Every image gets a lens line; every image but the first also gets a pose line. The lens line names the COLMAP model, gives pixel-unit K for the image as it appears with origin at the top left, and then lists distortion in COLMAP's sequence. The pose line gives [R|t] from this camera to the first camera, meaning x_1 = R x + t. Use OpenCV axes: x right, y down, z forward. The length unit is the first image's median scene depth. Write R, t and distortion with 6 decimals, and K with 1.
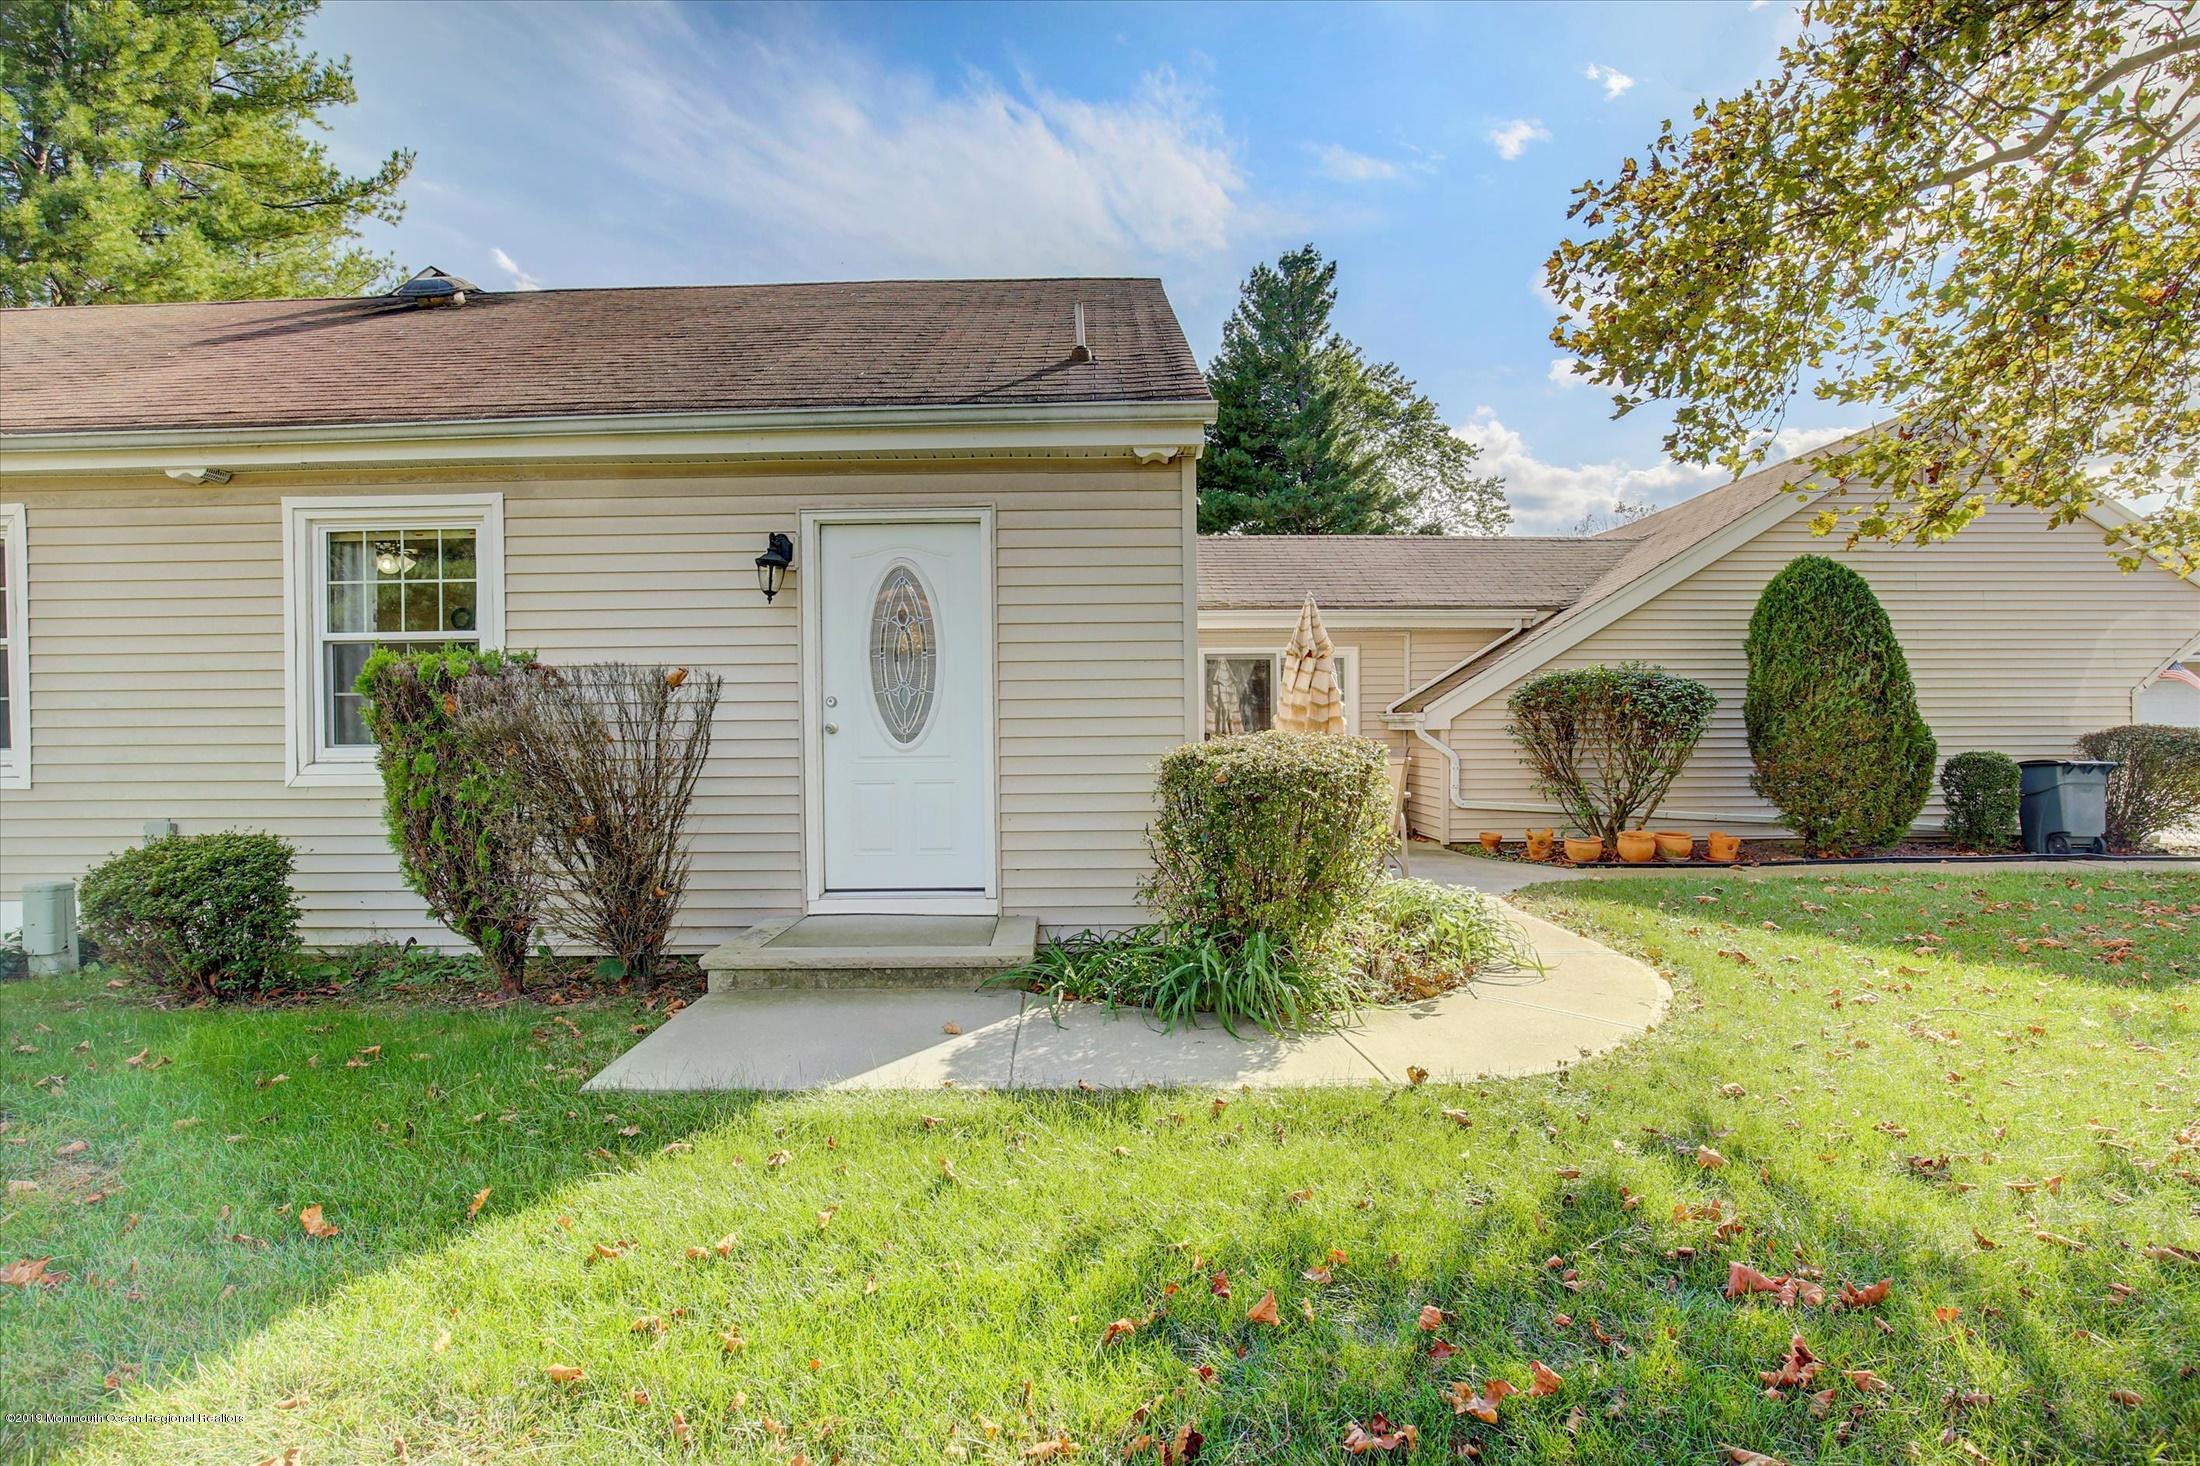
lens RADIAL K [[1026.4, 0, 1094.2], [0, 1026.4, 753.4], [0, 0, 1]] dist [-0.039504, 0.008011]
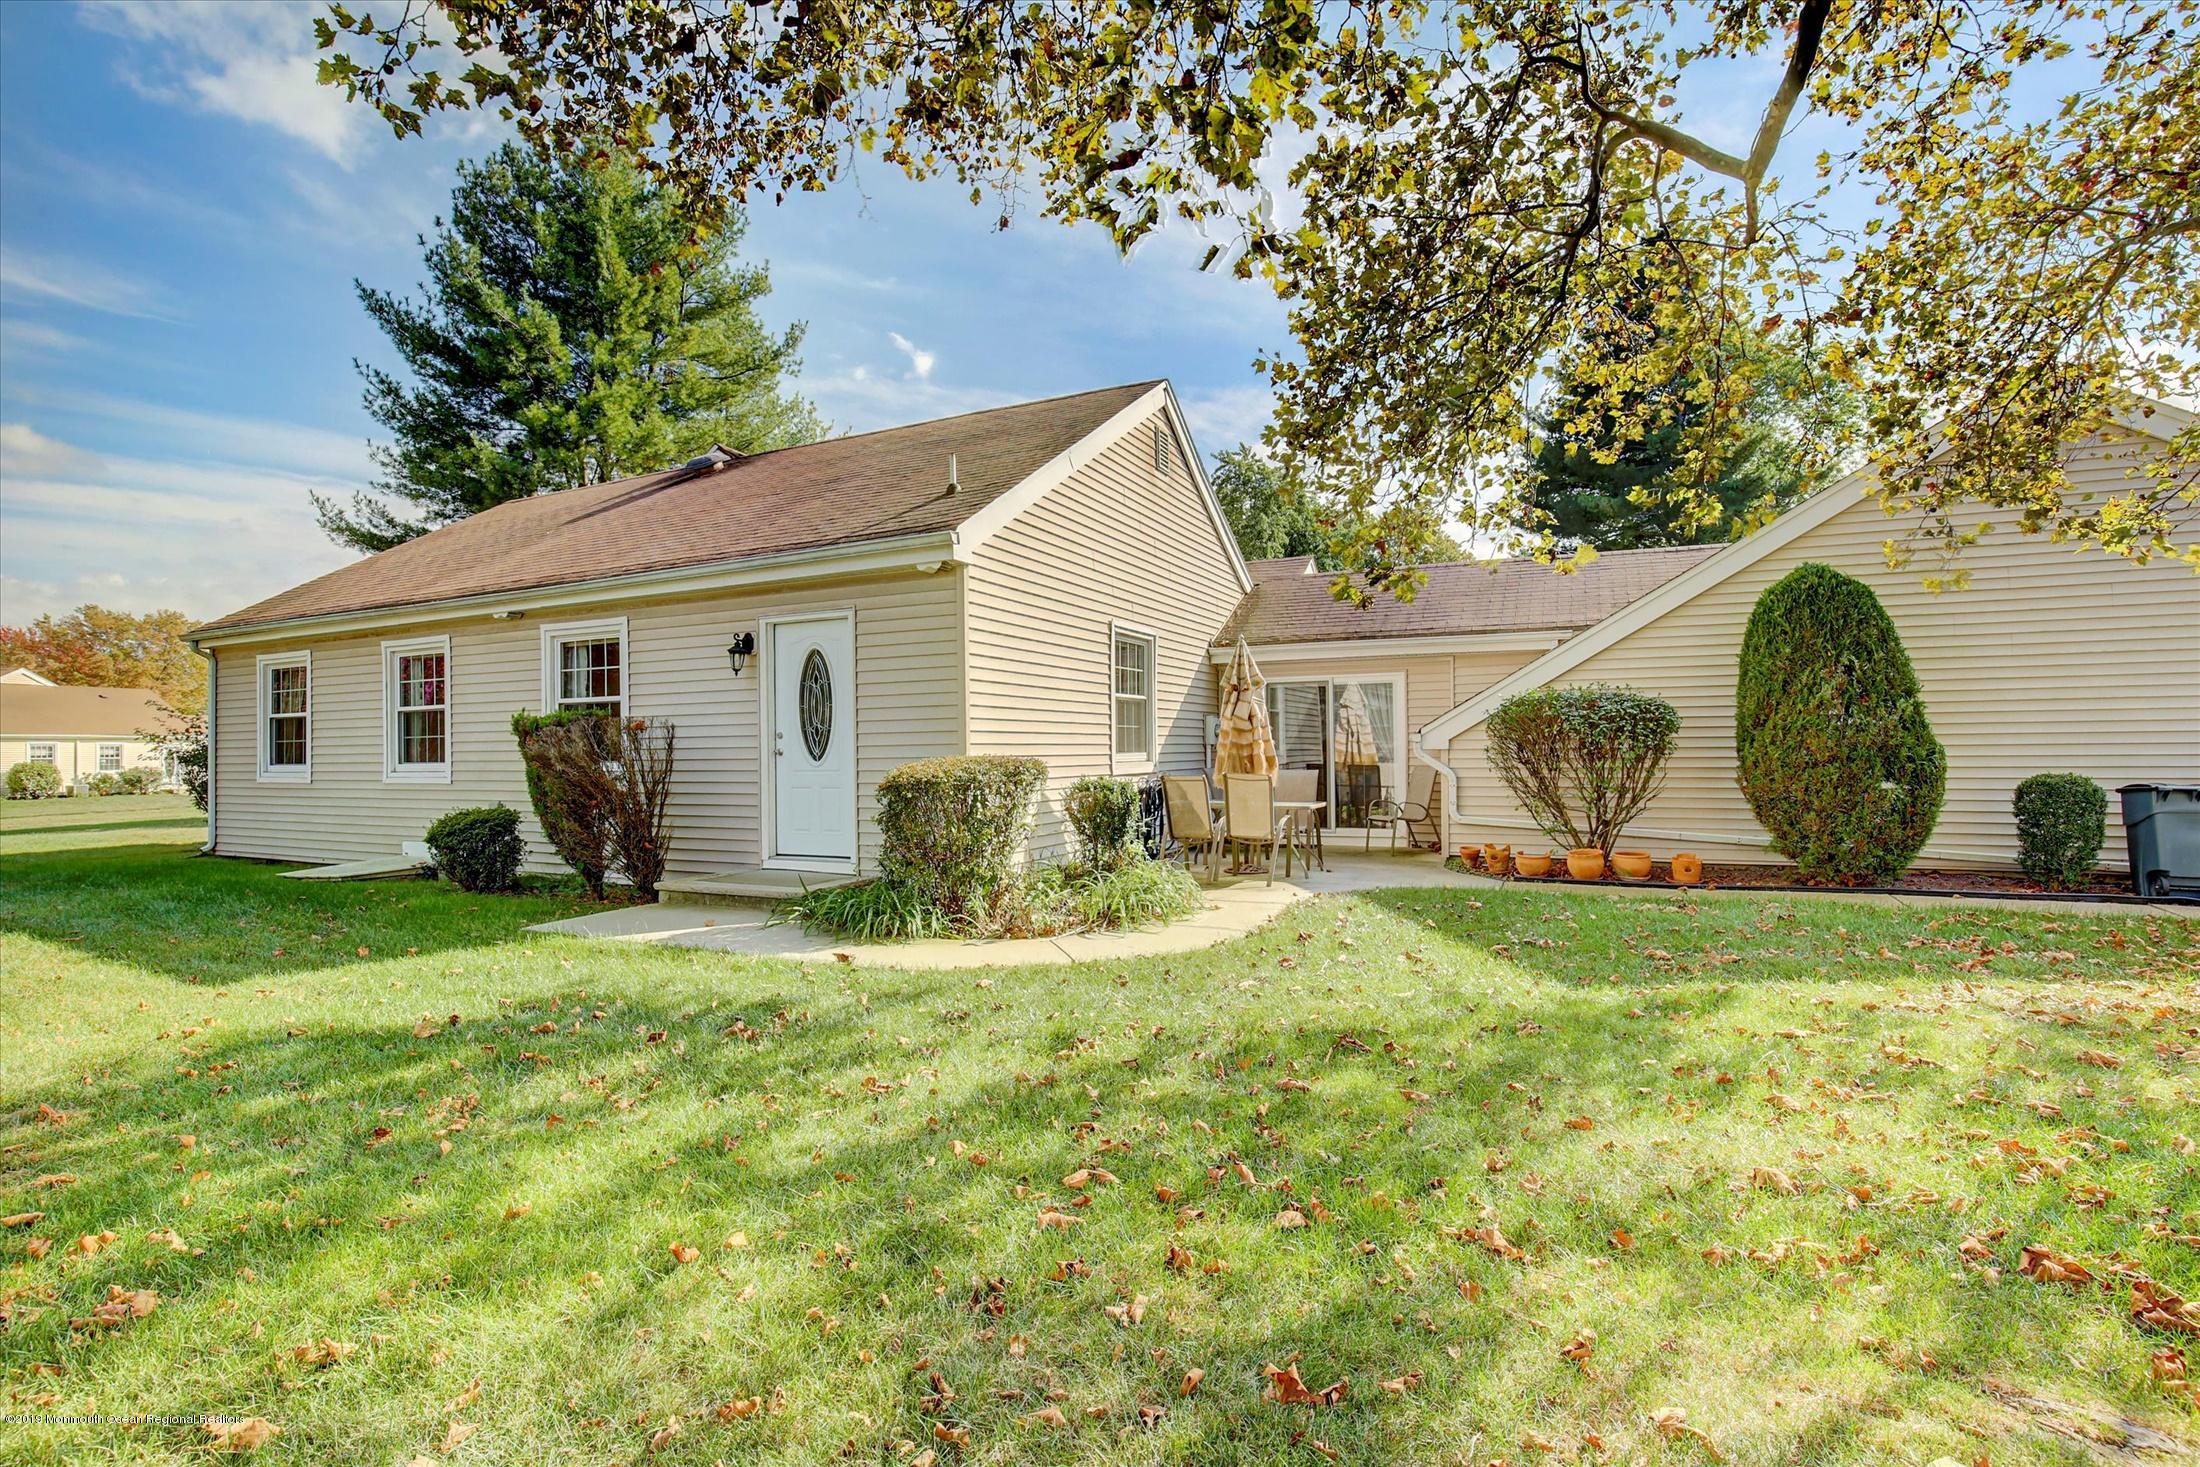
lens RADIAL K [[1026.4, 0, 1094.2], [0, 1026.4, 753.9], [0, 0, 1]] dist [-0.039504, 0.008011]
pose [[0.905136, -0.000819, -0.425122, 0.498348], [-0.006037, 0.999873, -0.014781, -0.001039], [0.425080, 0.015945, 0.905015, -0.130957]]
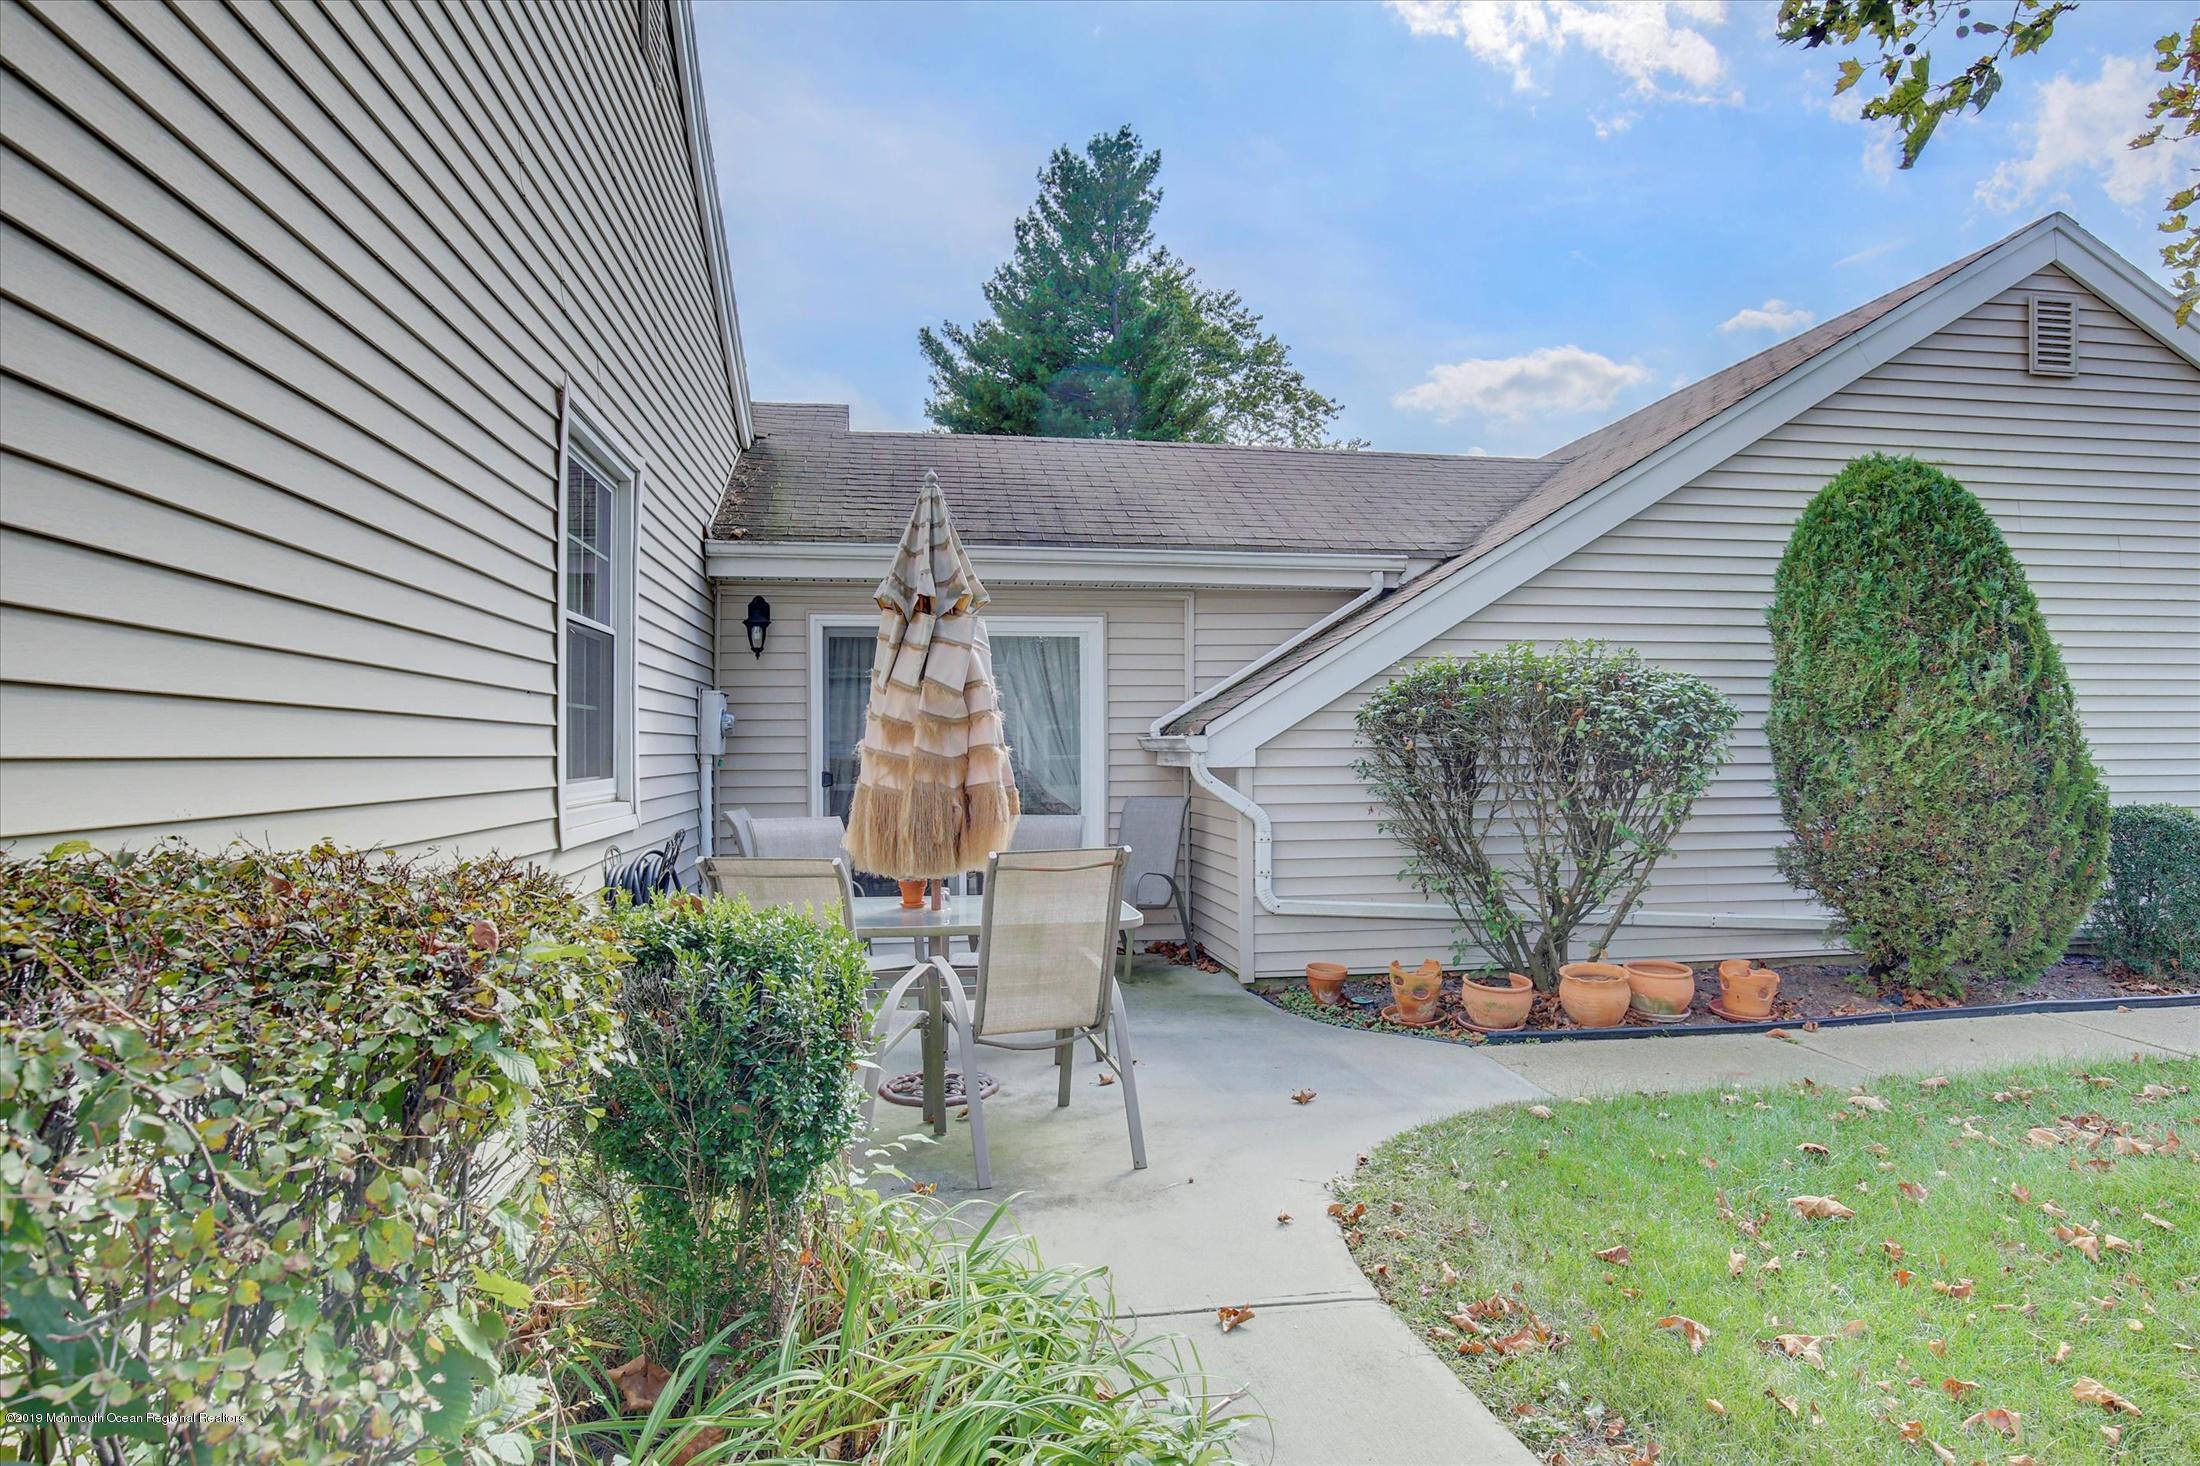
lens RADIAL K [[1244.8, 0, 1098.8], [0, 1244.8, 753.2], [0, 0, 1]] dist [-0.004899, -0.000128]
pose [[0.986379, 0.000460, 0.164487, 0.169900], [0.003266, 0.999744, -0.022383, -0.017474], [-0.164455, 0.022615, 0.986125, 0.391212]]
